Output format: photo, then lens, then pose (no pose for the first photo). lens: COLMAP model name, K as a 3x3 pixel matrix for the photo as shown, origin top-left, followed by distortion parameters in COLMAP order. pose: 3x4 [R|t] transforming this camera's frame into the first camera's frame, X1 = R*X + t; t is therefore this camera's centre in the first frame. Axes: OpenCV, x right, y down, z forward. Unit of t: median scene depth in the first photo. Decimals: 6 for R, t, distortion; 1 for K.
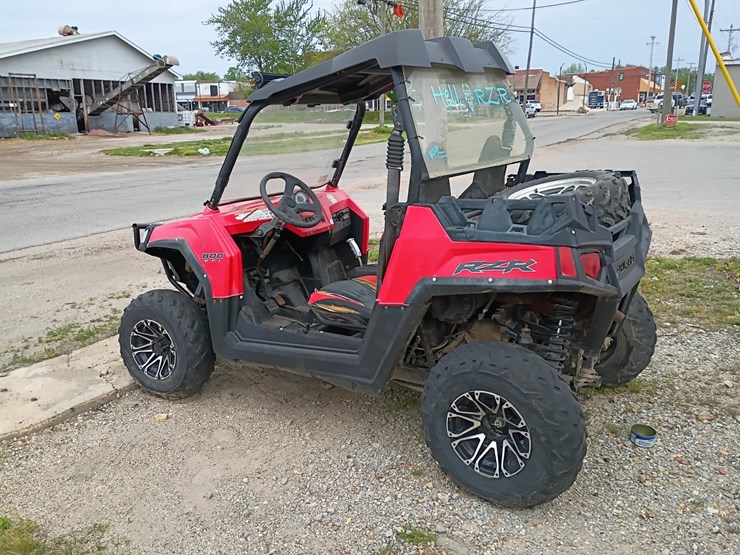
lens RADIAL K [[635.2, 0, 369.8], [0, 635.2, 270.7], [0, 0, 1]] dist [0.067054, -0.076810]
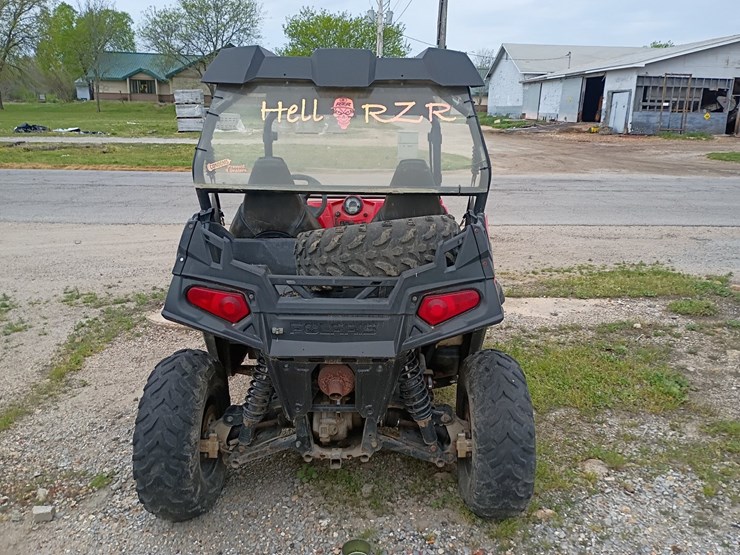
lens RADIAL K [[635.2, 0, 383.1], [0, 635.2, 279.4], [0, 0, 1]] dist [0.067054, -0.076810]
pose [[0.562342, 0.237194, -0.792156, 0.837016], [-0.225354, 0.965676, 0.129175, -0.148760], [0.795605, 0.105875, 0.596493, 0.450436]]
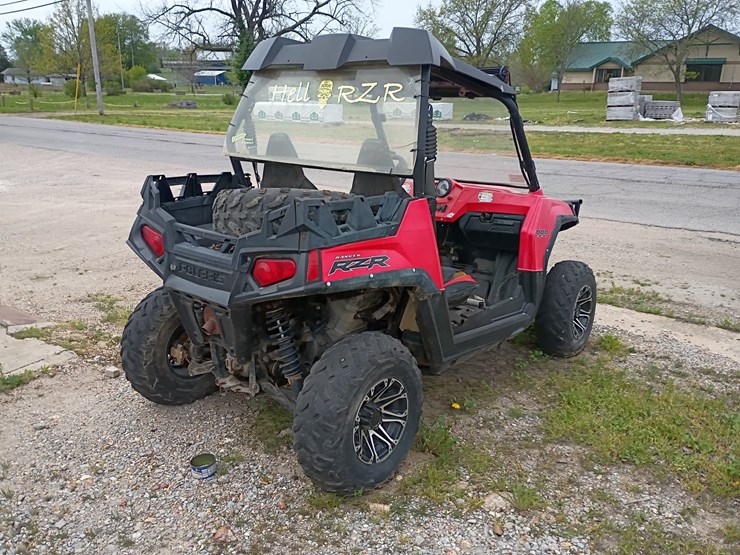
lens RADIAL K [[635.2, 0, 369.9], [0, 635.2, 281.1], [0, 0, 1]] dist [0.067054, -0.076810]
pose [[-0.107837, 0.295673, -0.949183, 1.024388], [-0.247172, 0.916798, 0.313666, -0.289180], [0.962952, 0.268436, -0.025783, 1.012096]]
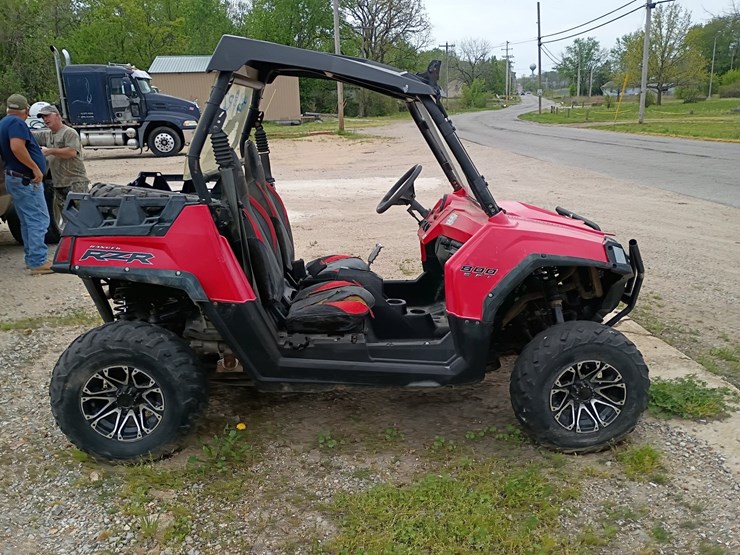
lens RADIAL K [[635.2, 0, 381.1], [0, 635.2, 280.7], [0, 0, 1]] dist [0.067054, -0.076810]
pose [[-0.805832, 0.193422, -0.559663, 0.527937], [-0.100723, 0.886599, 0.451439, -0.445040], [0.583515, 0.420155, -0.694968, 1.734364]]
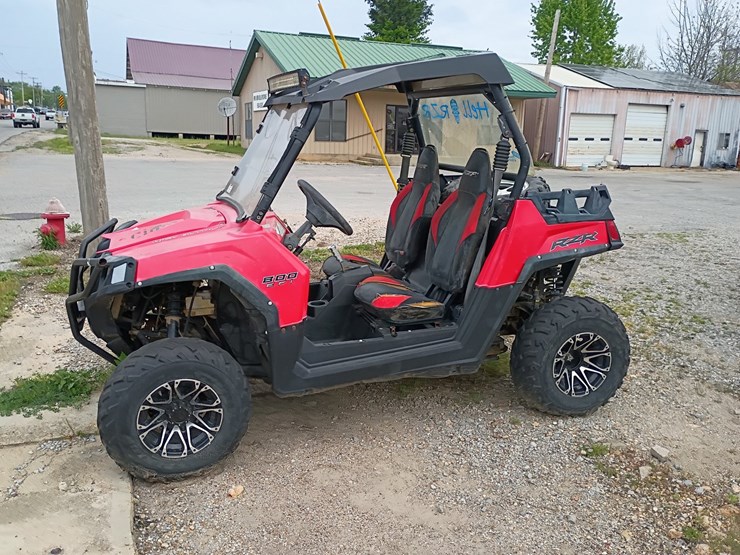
lens RADIAL K [[635.2, 0, 367.0], [0, 635.2, 275.8], [0, 0, 1]] dist [0.067054, -0.076810]
pose [[0.604946, -0.140831, 0.783714, -0.800348], [0.152685, 0.986488, 0.059412, -0.055717], [-0.781491, 0.083720, 0.618274, 0.359234]]
